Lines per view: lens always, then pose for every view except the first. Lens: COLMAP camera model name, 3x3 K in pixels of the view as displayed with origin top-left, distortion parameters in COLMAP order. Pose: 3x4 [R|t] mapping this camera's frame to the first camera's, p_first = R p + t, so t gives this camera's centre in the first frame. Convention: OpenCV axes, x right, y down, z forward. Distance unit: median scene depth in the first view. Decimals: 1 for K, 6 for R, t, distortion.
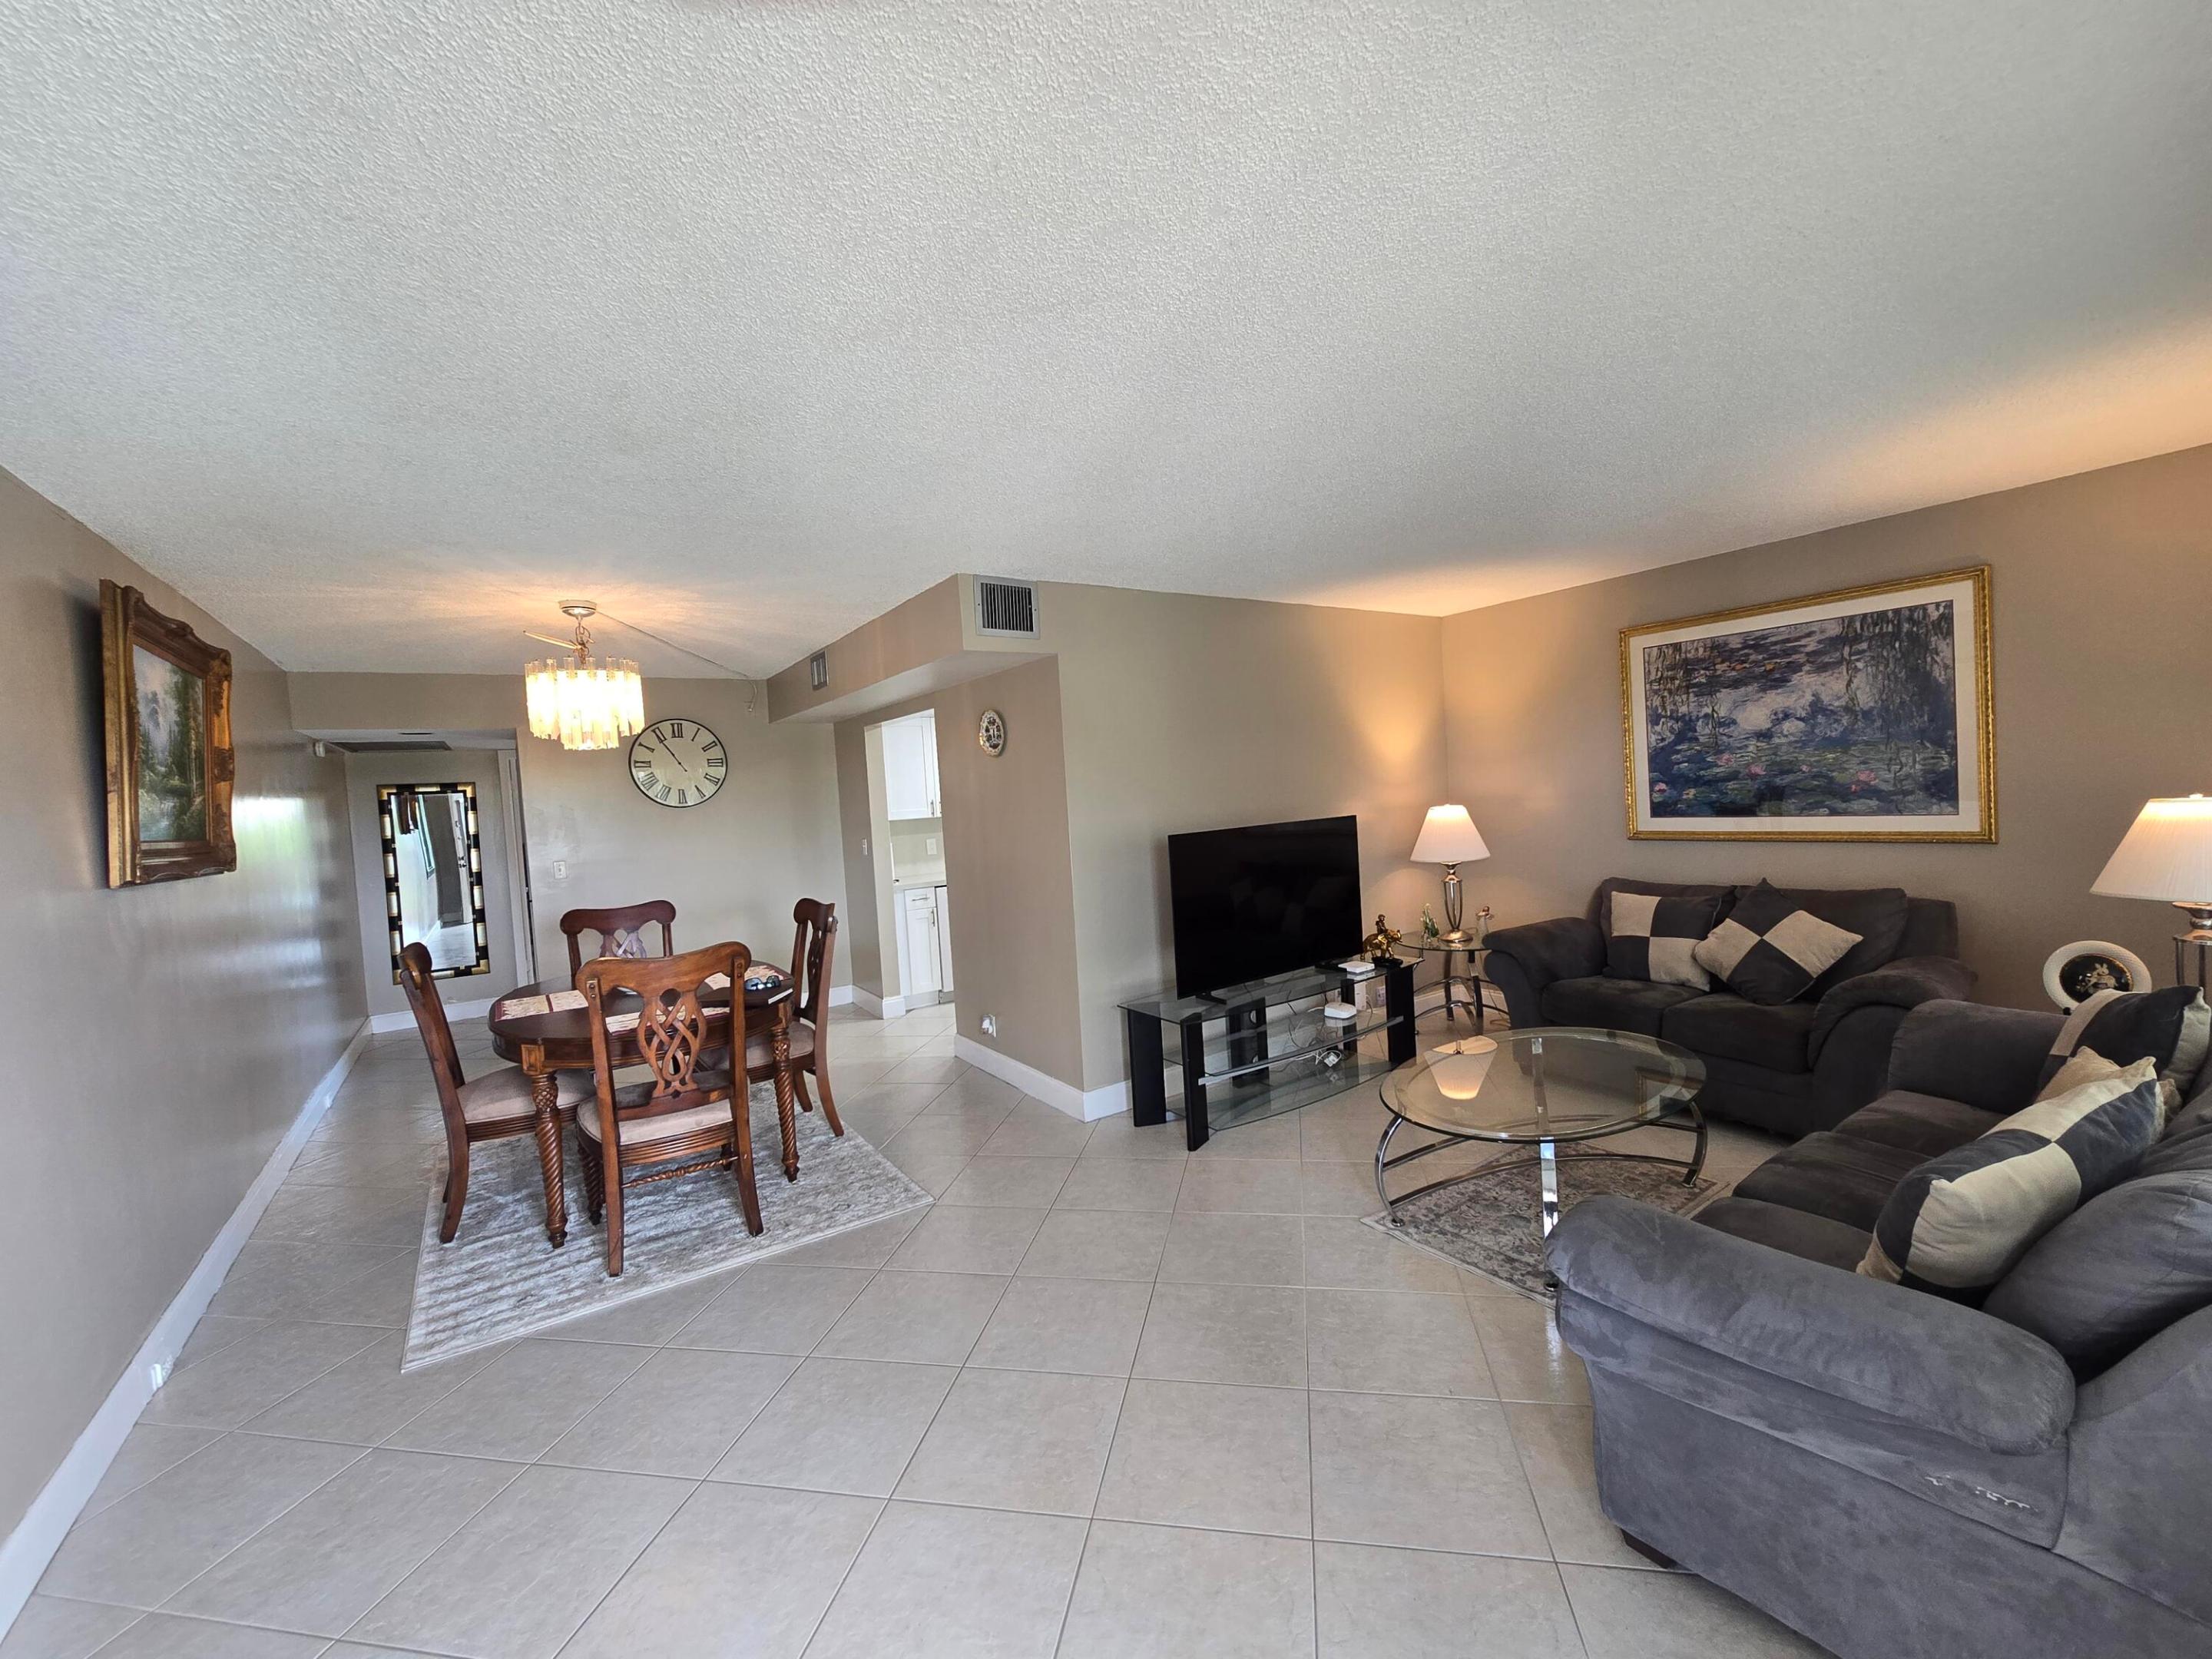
lens RADIAL K [[924.0, 0, 1106.0], [0, 924.0, 829.5], [0, 0, 1]] dist [0.004113, 0.000742]
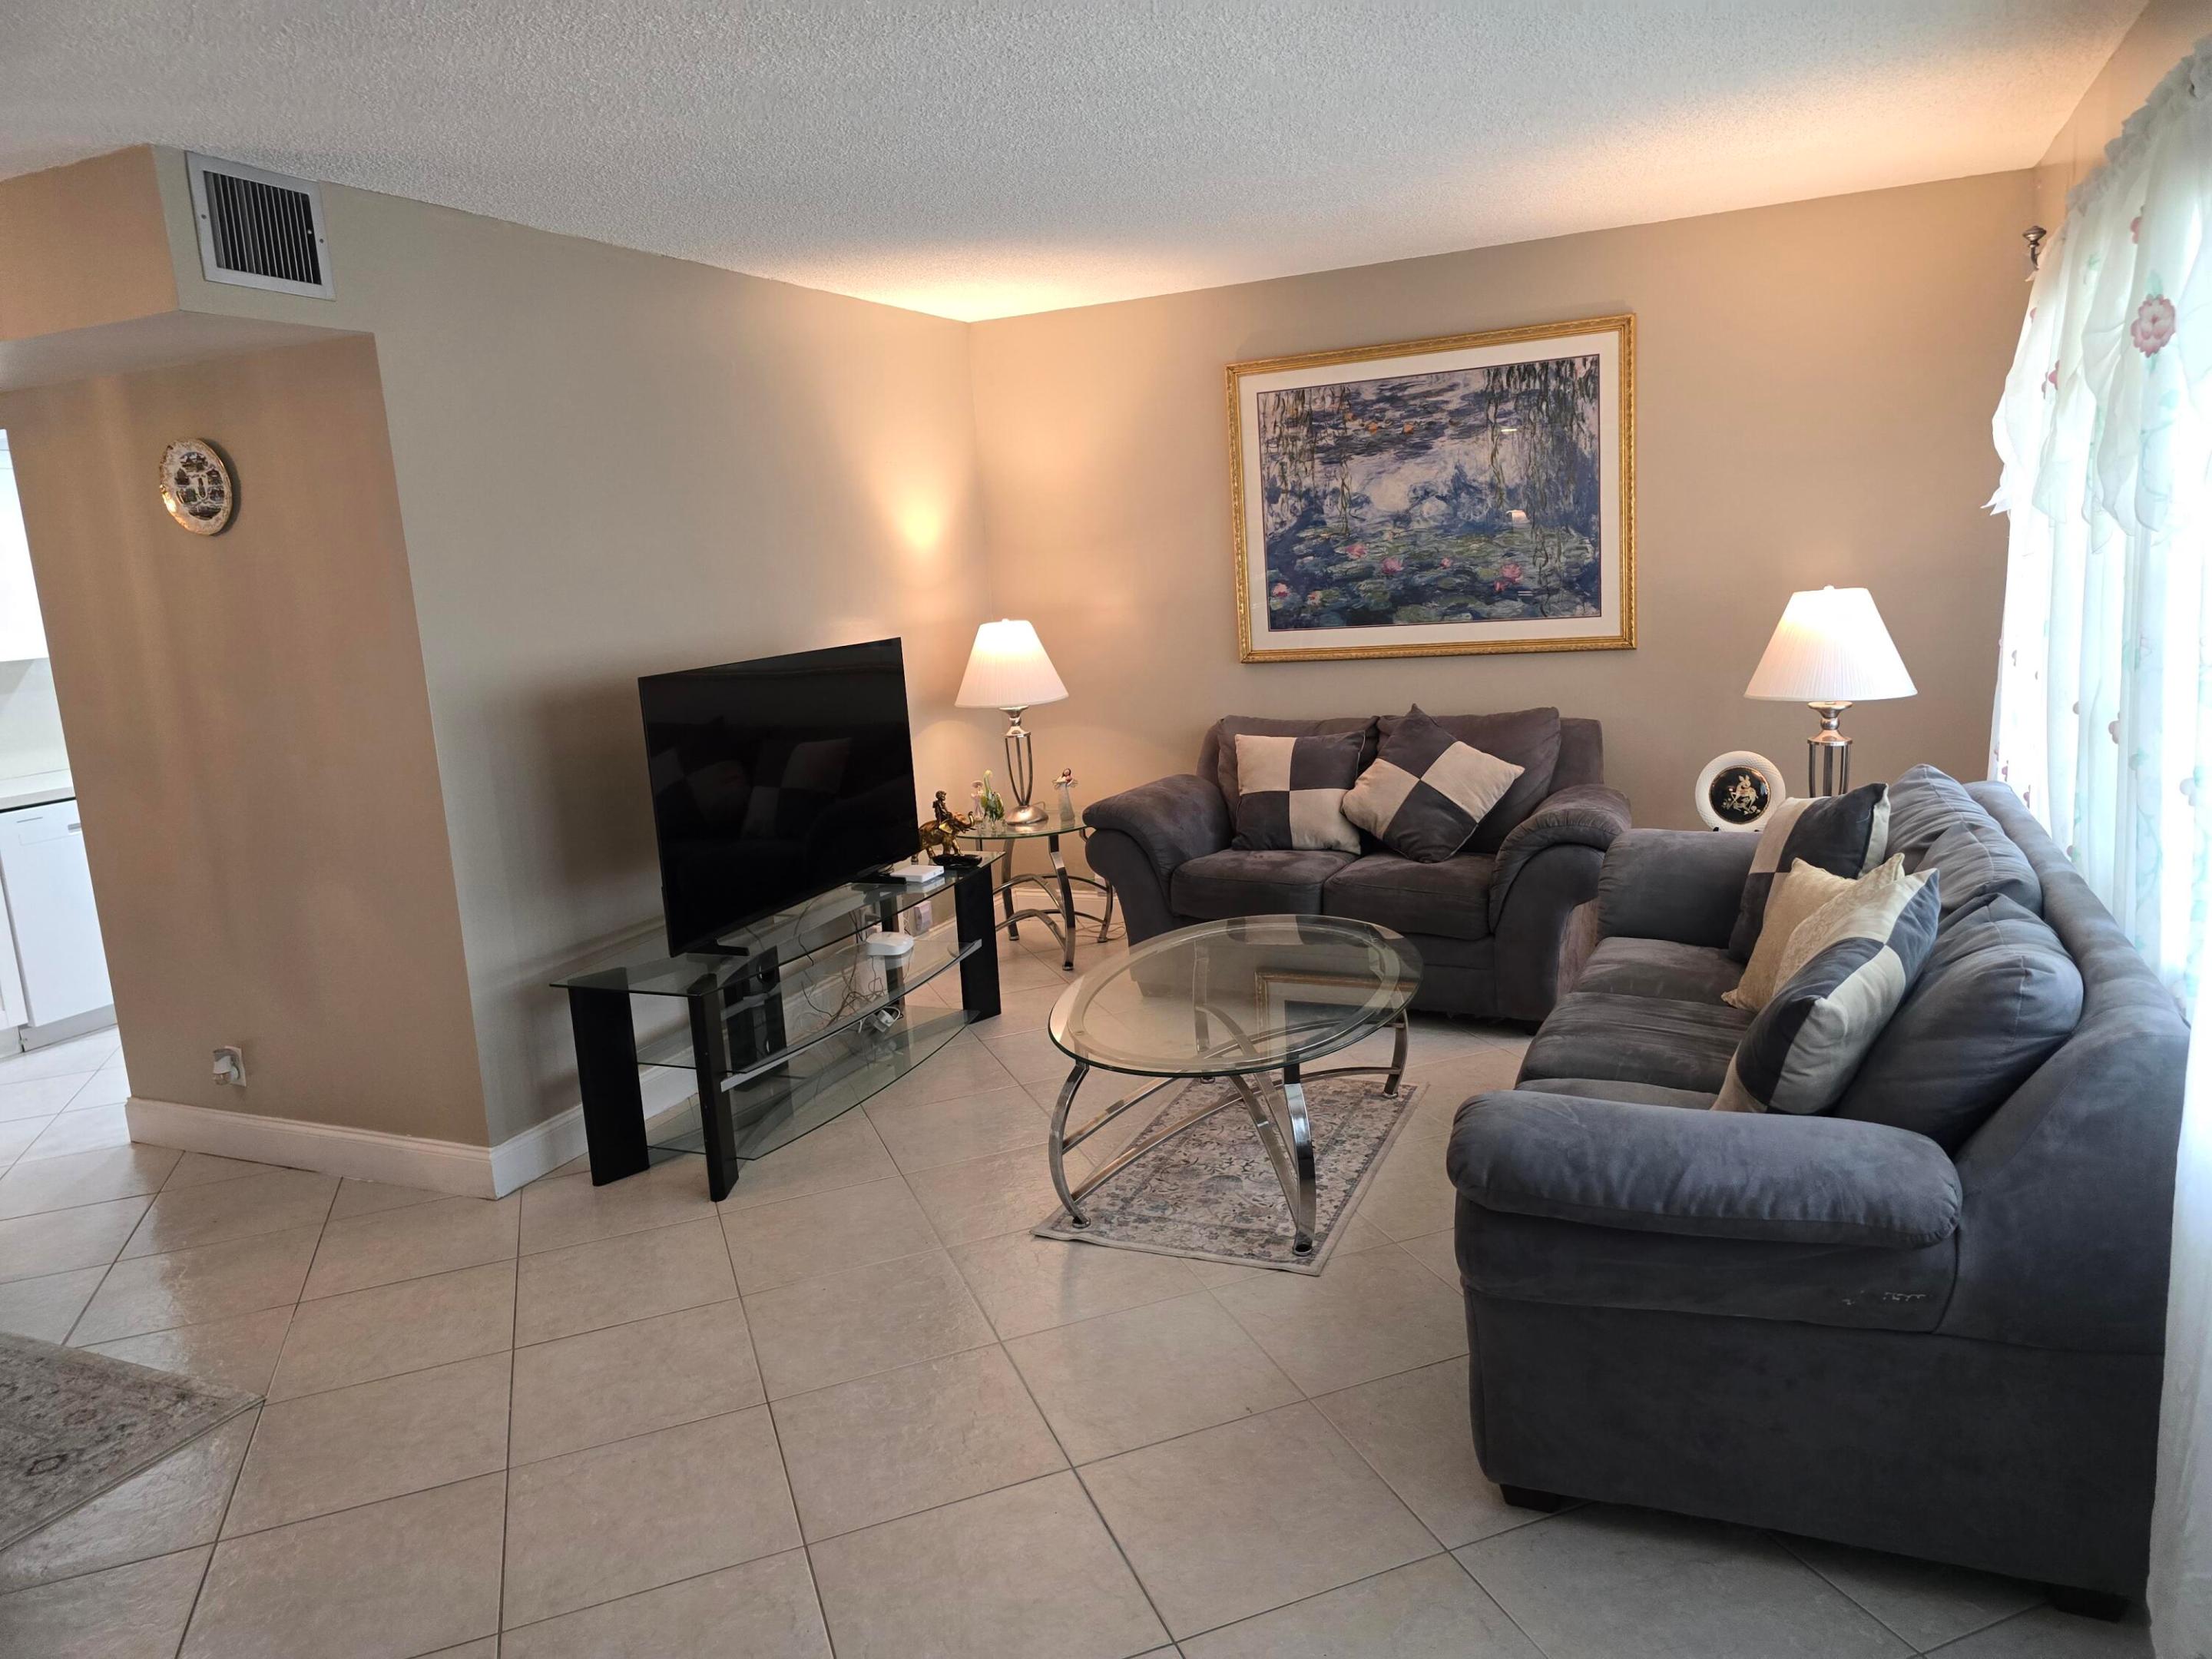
lens RADIAL K [[1526.2, 0, 1109.9], [0, 1526.2, 822.9], [0, 0, 1]] dist [0.093696, -0.136720]
pose [[0.848090, -0.086601, 0.522728, -0.188176], [0.035680, 0.993648, 0.106730, 0.004569], [-0.528650, -0.071866, 0.845792, 0.030157]]
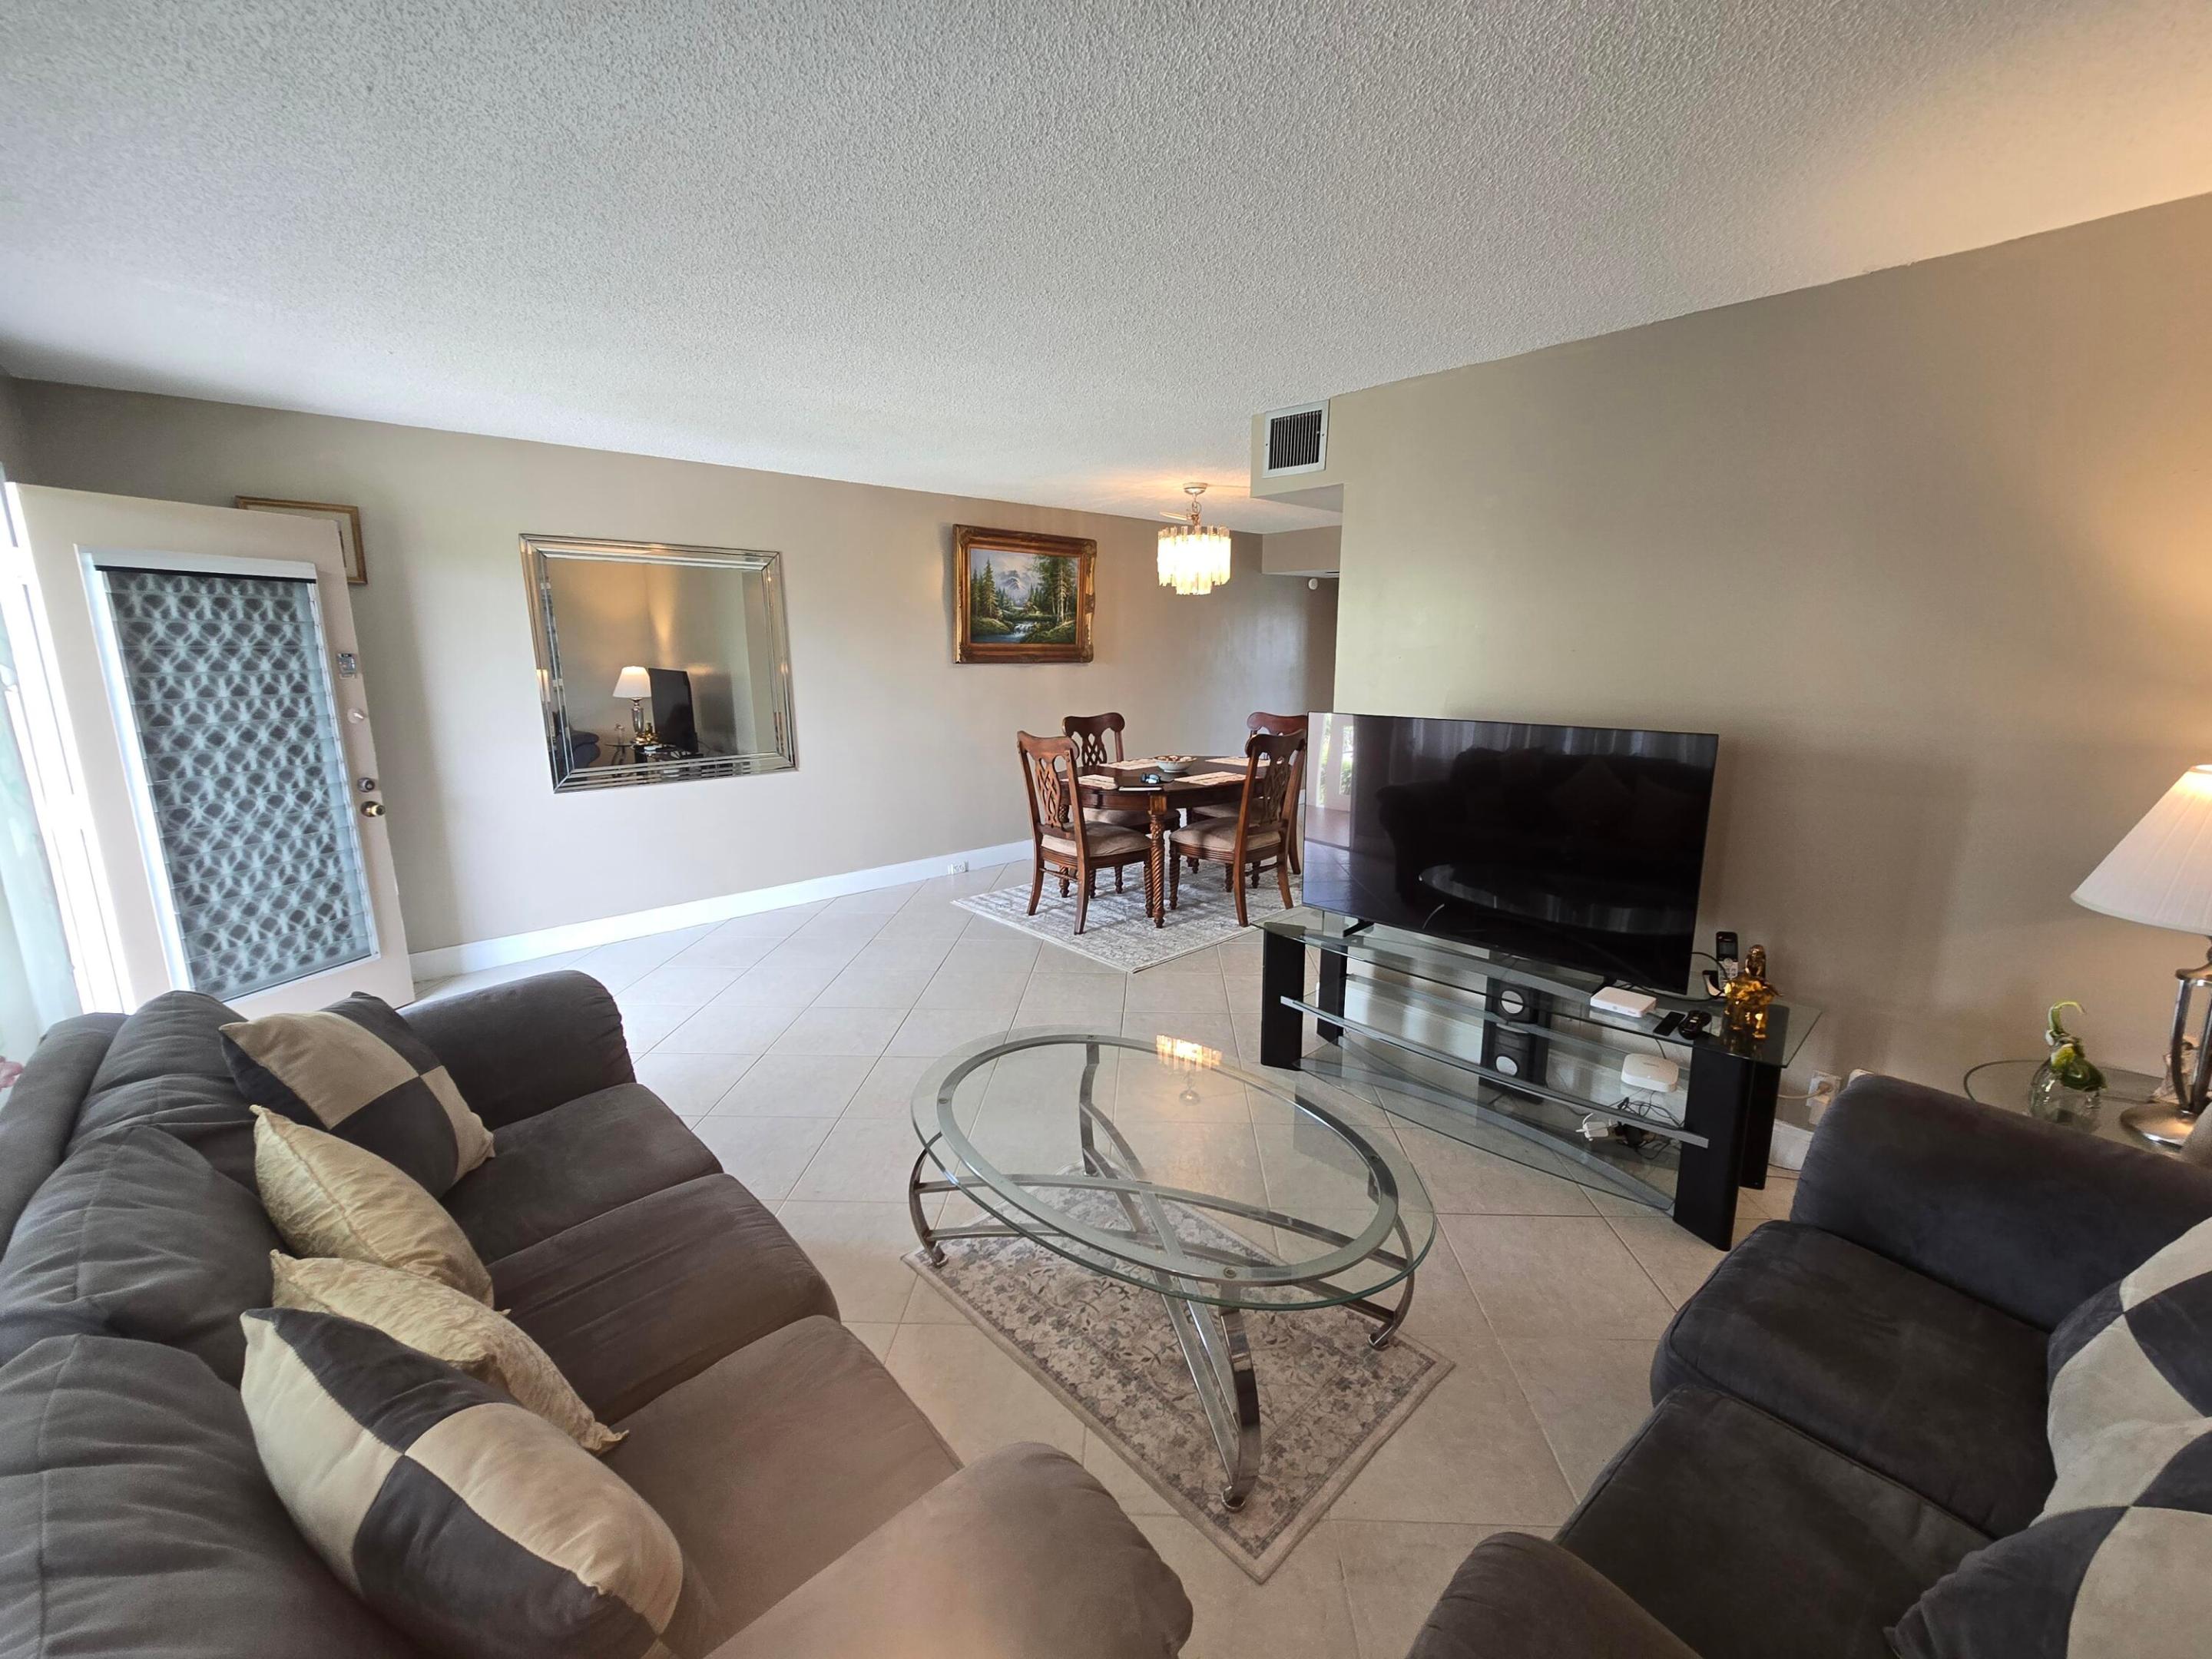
lens RADIAL K [[924.0, 0, 1106.0], [0, 924.0, 829.5], [0, 0, 1]] dist [0.004113, 0.000742]
pose [[0.119567, 0.255072, -0.959501, 0.875662], [-0.047009, 0.966805, 0.251155, -0.091621], [0.991713, 0.015075, 0.127588, 0.723034]]
